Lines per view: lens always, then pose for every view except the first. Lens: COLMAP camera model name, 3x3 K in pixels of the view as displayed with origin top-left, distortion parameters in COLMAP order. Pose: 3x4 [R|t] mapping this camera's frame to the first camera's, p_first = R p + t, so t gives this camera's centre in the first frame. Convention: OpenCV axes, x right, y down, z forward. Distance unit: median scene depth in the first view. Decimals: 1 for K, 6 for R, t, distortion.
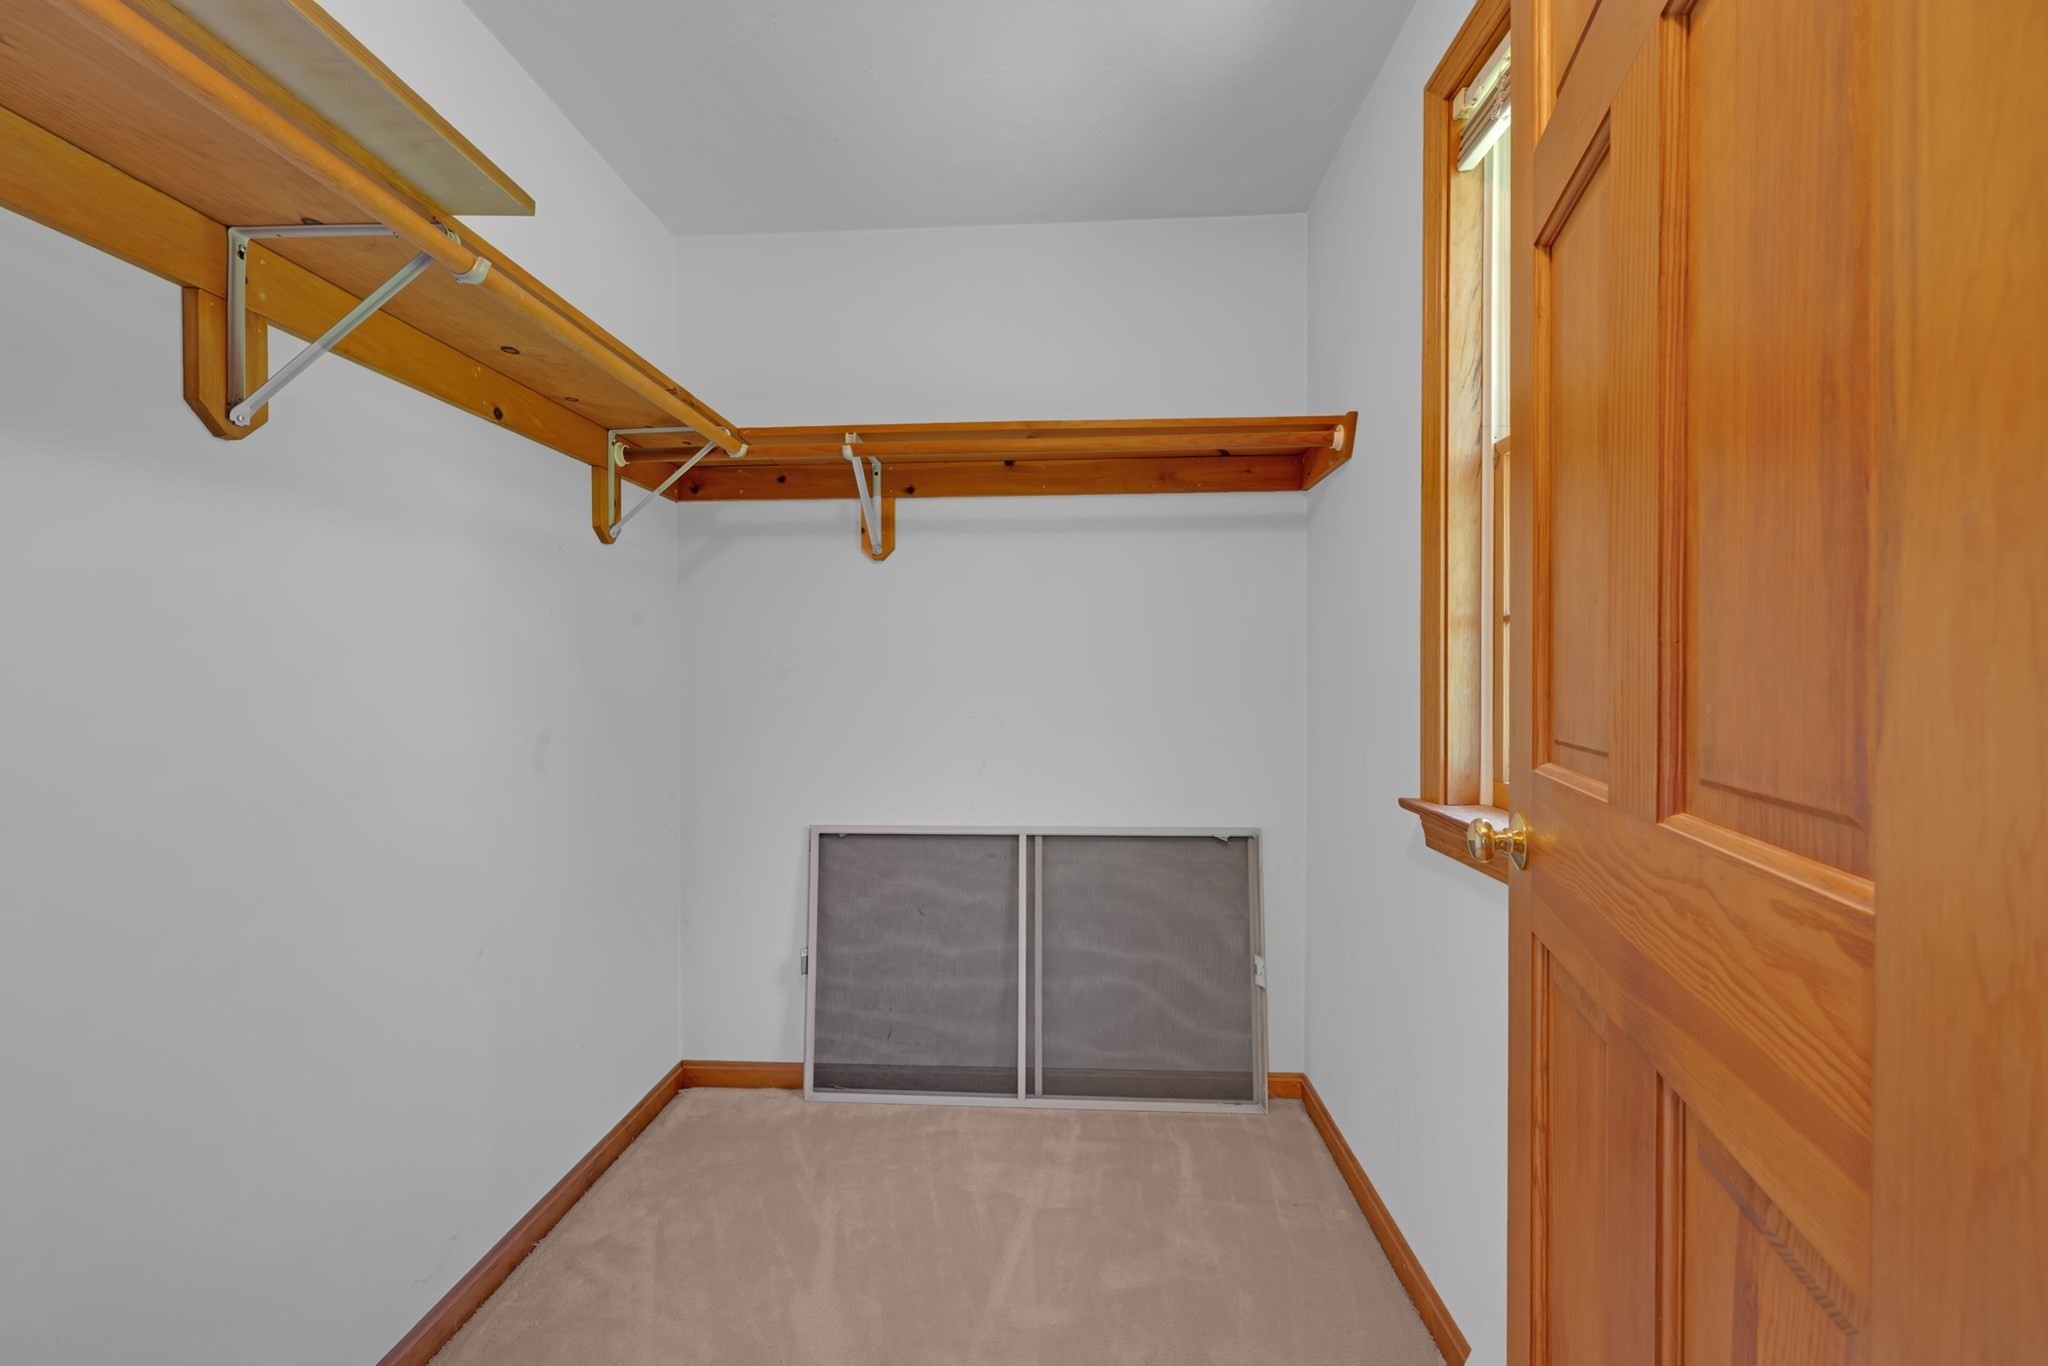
lens RADIAL K [[825.5, 0, 1023.4], [0, 825.5, 681.2], [0, 0, 1]] dist [0.000689, 0.000044]
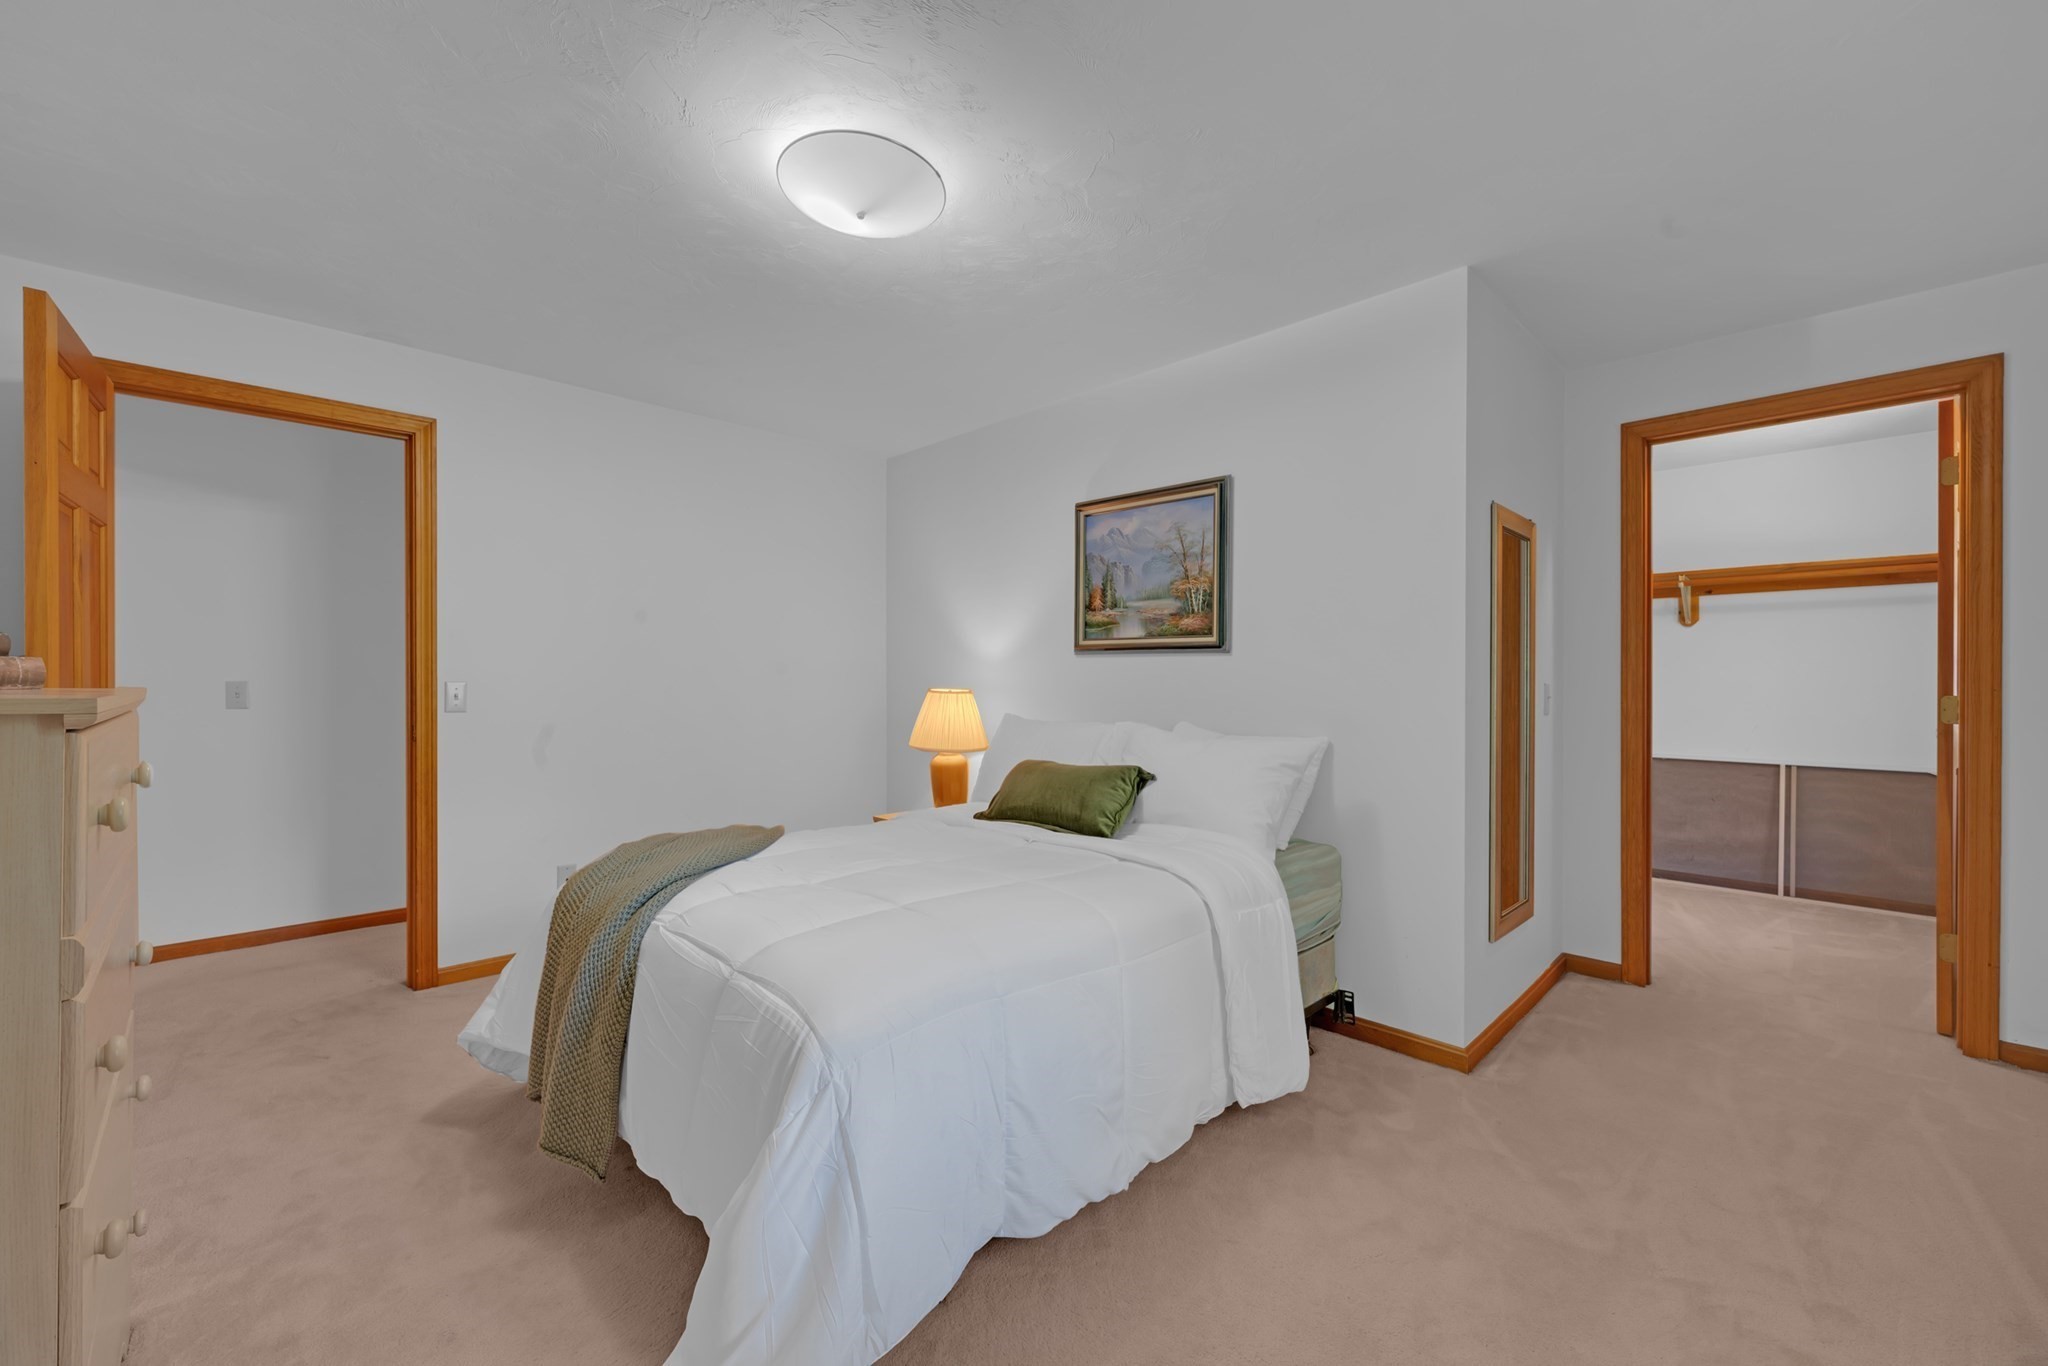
lens RADIAL K [[825.5, 0, 1010.0], [0, 825.5, 678.0], [0, 0, 1]] dist [0.000689, 0.000044]
pose [[0.733129, 0.007544, -0.680048, -0.013651], [-0.008990, 0.999959, 0.001401, -0.003564], [0.680030, 0.005086, 0.733166, -1.681982]]
